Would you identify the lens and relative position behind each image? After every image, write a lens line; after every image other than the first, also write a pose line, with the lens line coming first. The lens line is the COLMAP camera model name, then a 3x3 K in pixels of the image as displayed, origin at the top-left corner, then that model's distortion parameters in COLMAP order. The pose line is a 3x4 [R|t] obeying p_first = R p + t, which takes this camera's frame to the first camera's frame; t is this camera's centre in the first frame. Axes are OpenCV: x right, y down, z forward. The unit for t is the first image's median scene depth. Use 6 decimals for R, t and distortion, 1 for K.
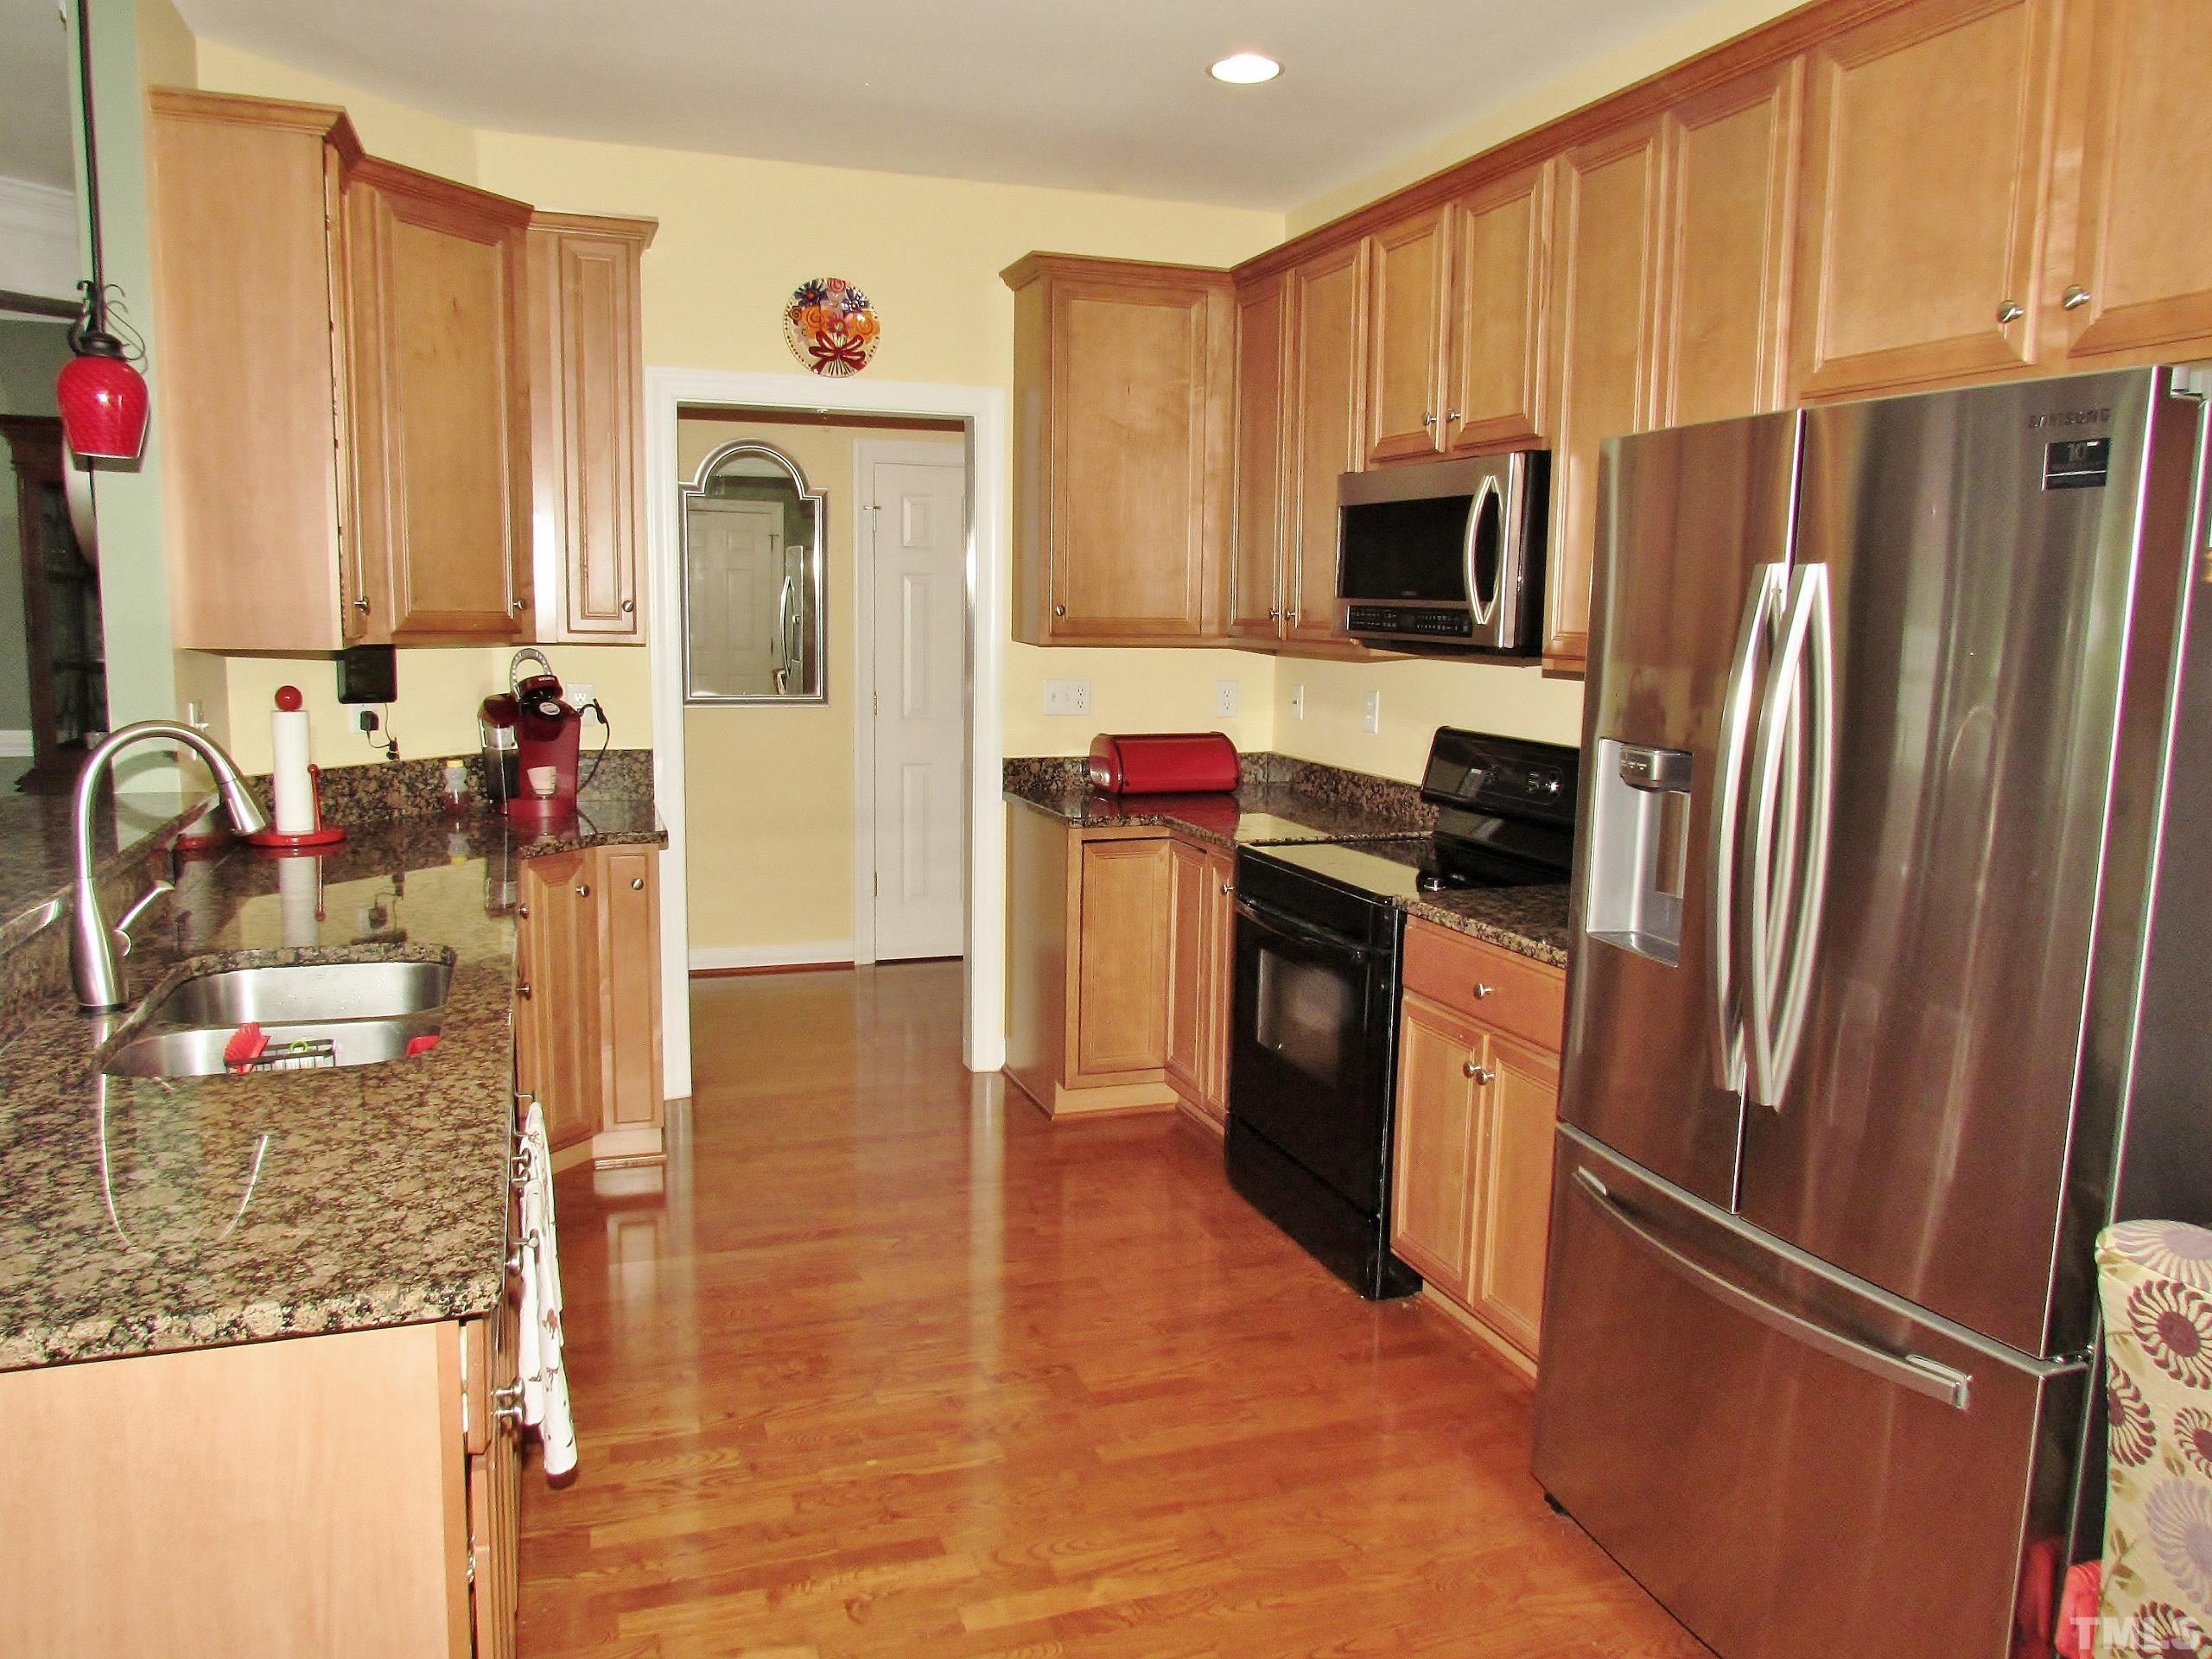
lens RADIAL K [[1569.1, 0, 1140.0], [0, 1569.1, 813.4], [0, 0, 1]] dist [-0.045034, 0.026605]
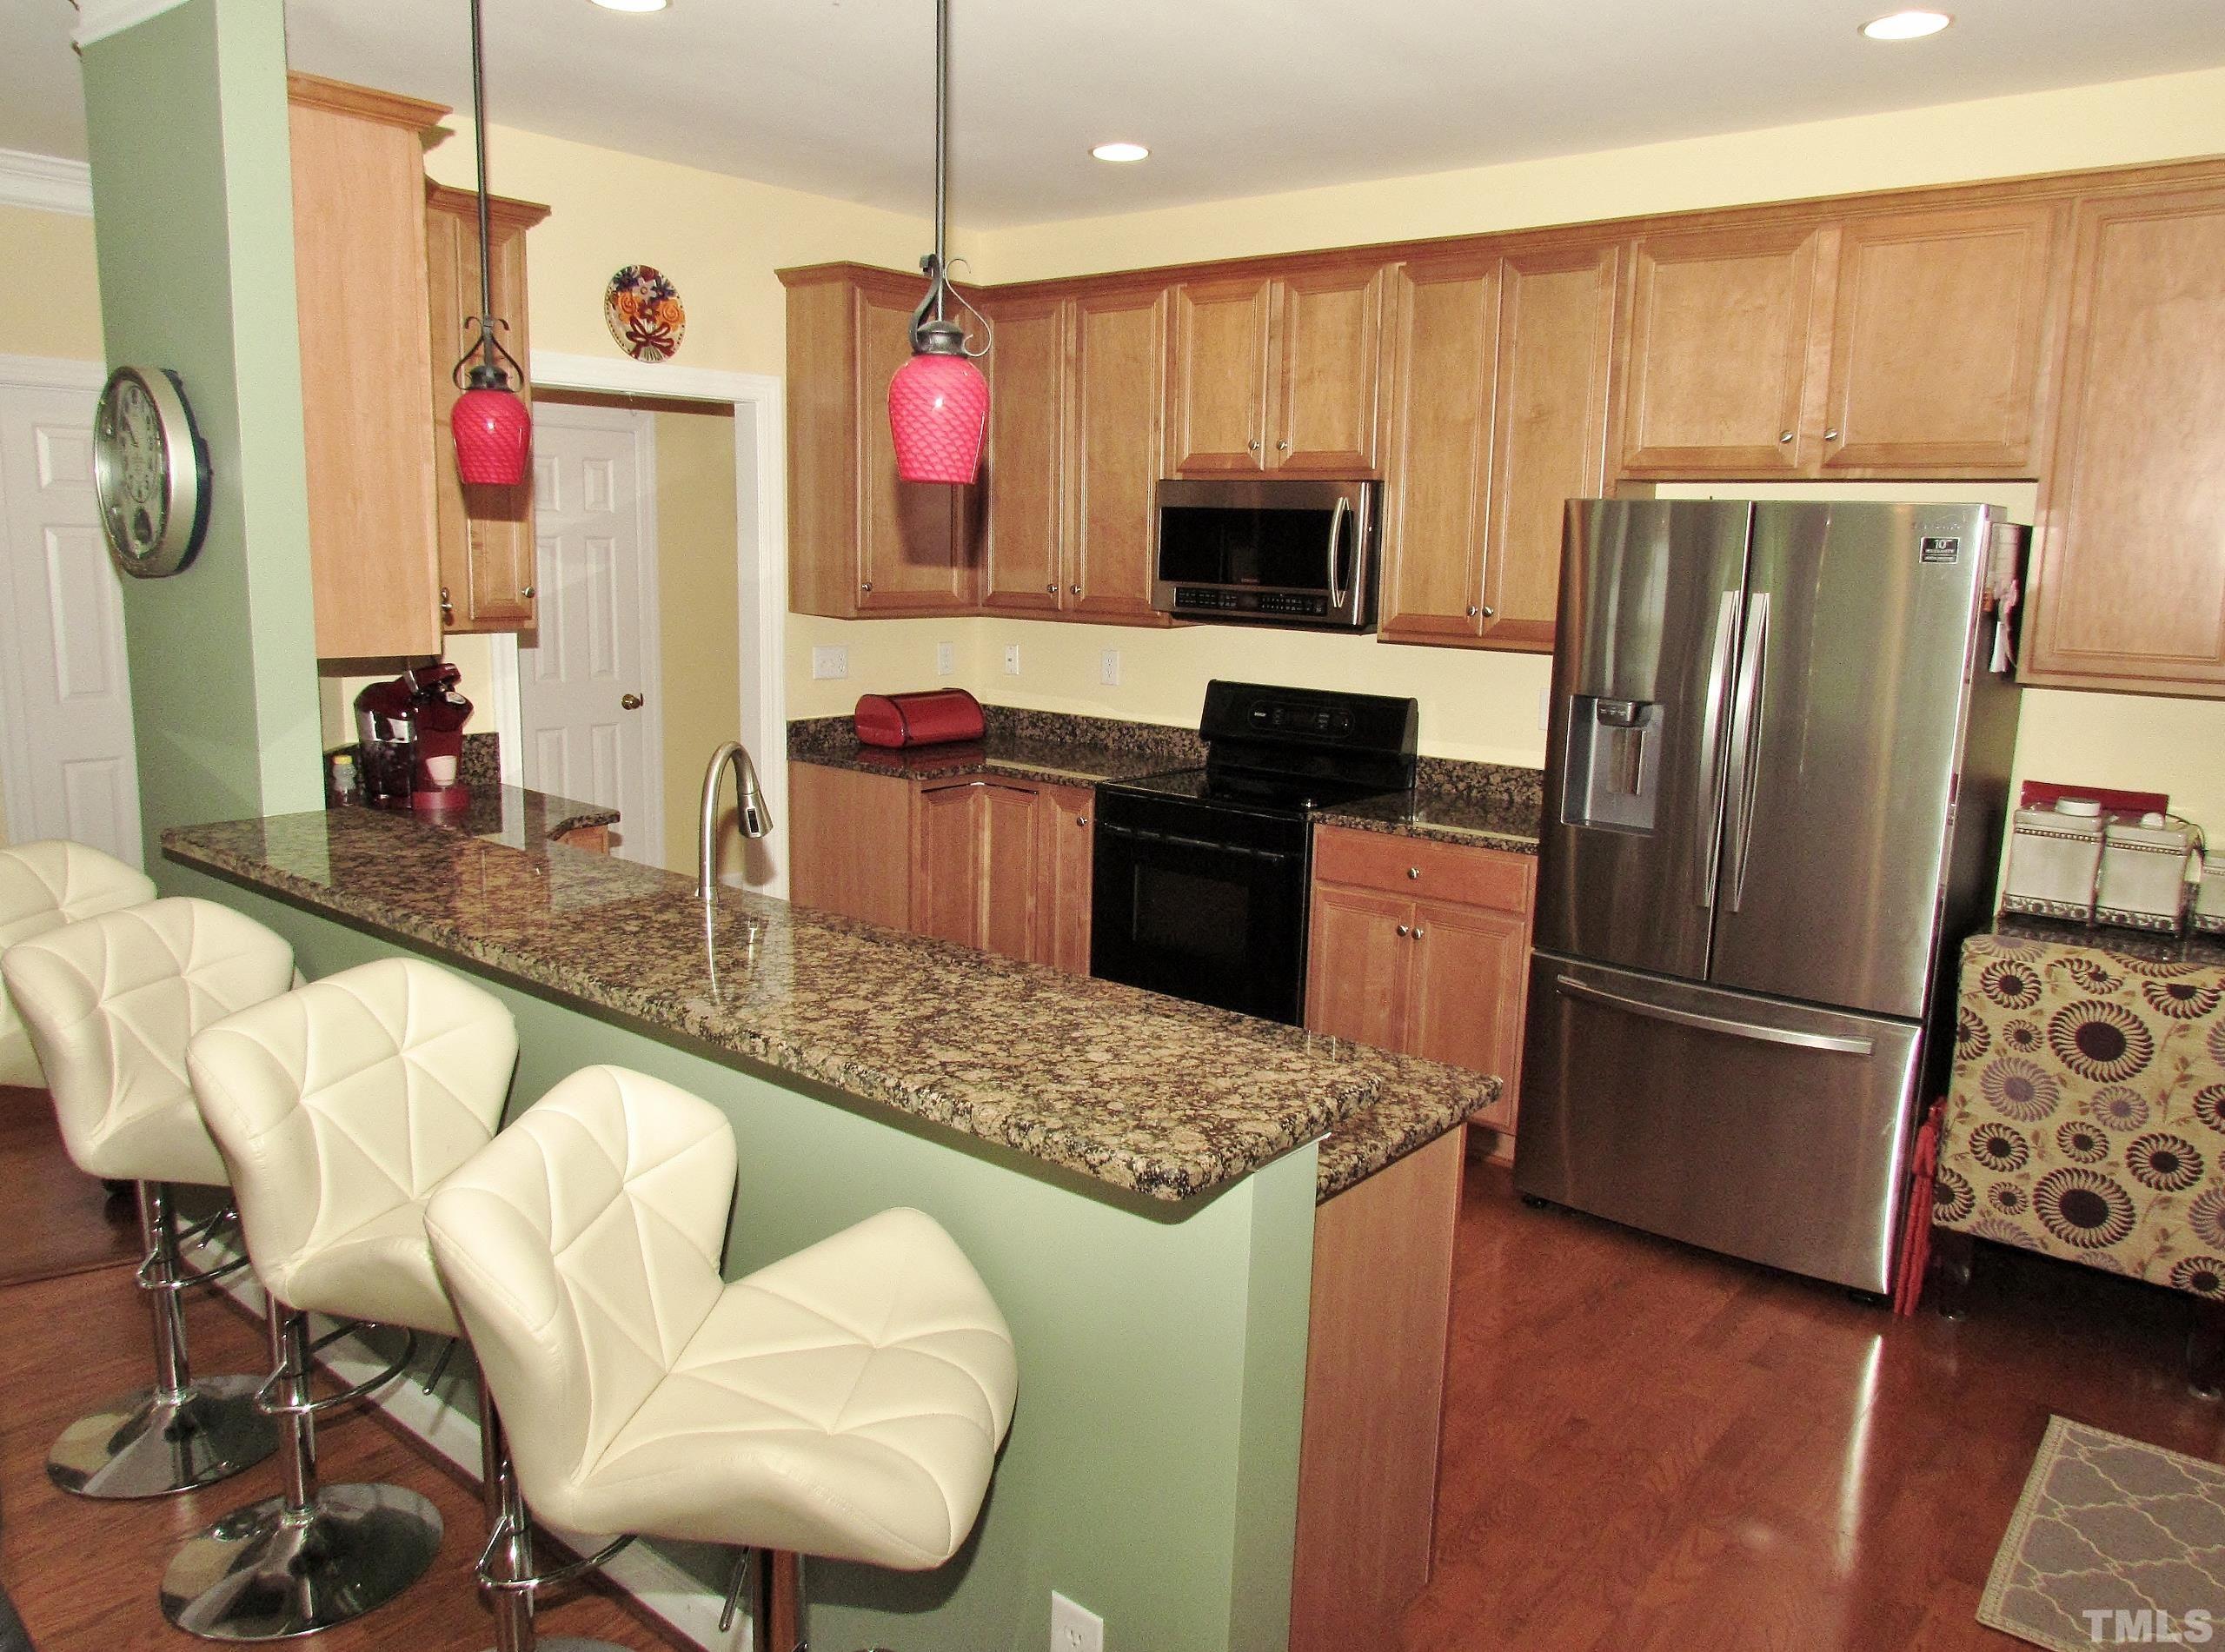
lens RADIAL K [[1578.2, 0, 1129.4], [0, 1578.2, 808.0], [0, 0, 1]] dist [-0.045034, 0.026605]
pose [[0.860442, -0.080256, 0.503188, -0.507947], [0.057164, 0.996488, 0.061186, -0.033357], [-0.506332, -0.023883, 0.862008, -0.067988]]
